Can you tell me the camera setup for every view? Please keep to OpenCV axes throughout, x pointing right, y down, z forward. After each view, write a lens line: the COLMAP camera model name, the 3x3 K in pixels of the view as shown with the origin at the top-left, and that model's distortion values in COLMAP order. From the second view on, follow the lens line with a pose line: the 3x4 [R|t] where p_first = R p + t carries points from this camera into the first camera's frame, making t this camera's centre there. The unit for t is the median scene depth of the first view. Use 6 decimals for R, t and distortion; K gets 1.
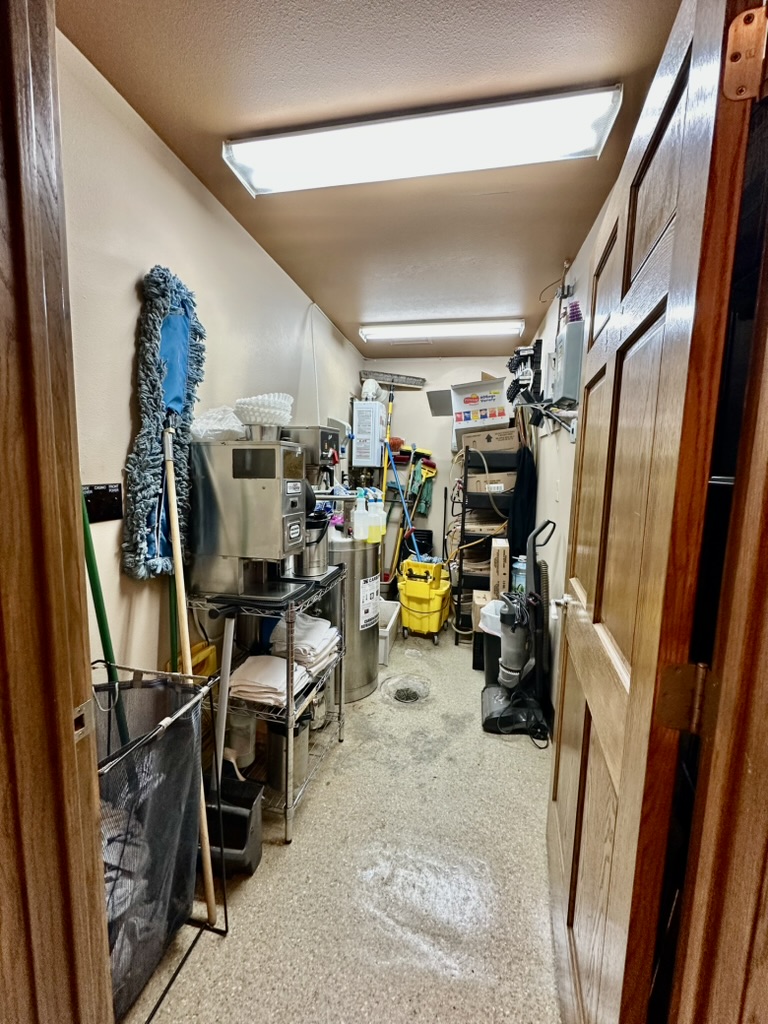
lens RADIAL K [[408.3, 0, 383.9], [0, 408.3, 509.5], [0, 0, 1]] dist [-0.002808, 0.000128]
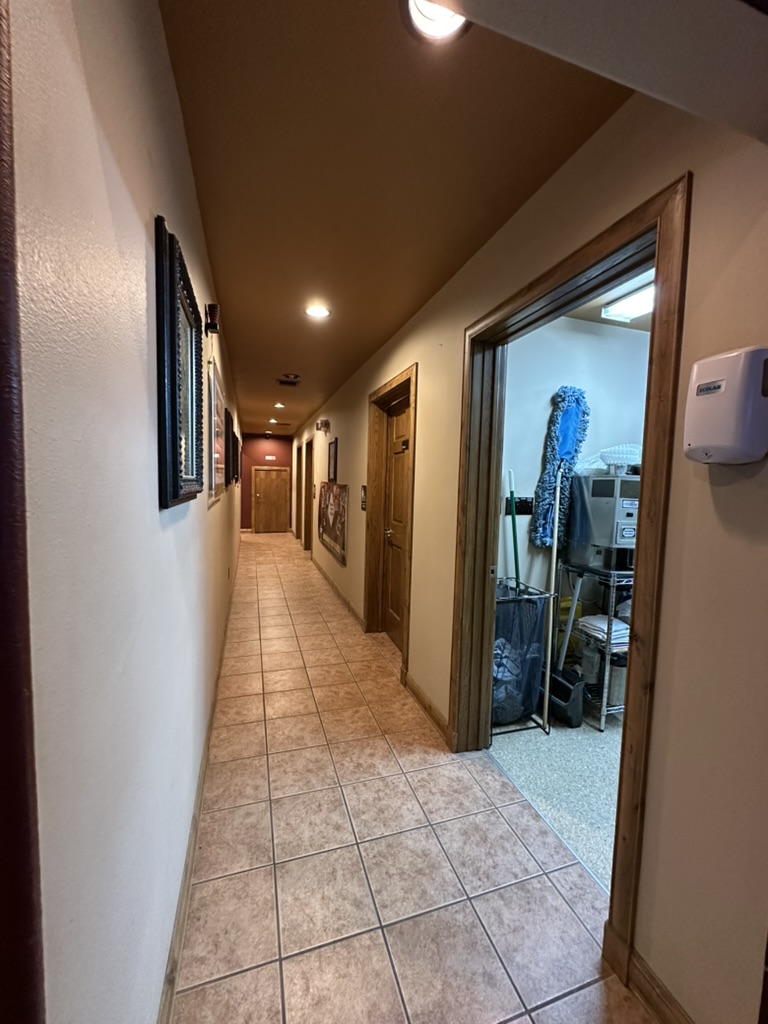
lens RADIAL K [[408.3, 0, 383.9], [0, 408.3, 509.5], [0, 0, 1]] dist [-0.002808, 0.000128]
pose [[0.487784, 0.051949, -0.871417, 0.744083], [-0.112537, 0.993640, -0.003758, 0.085002], [0.865680, 0.099900, 0.490528, -0.619781]]
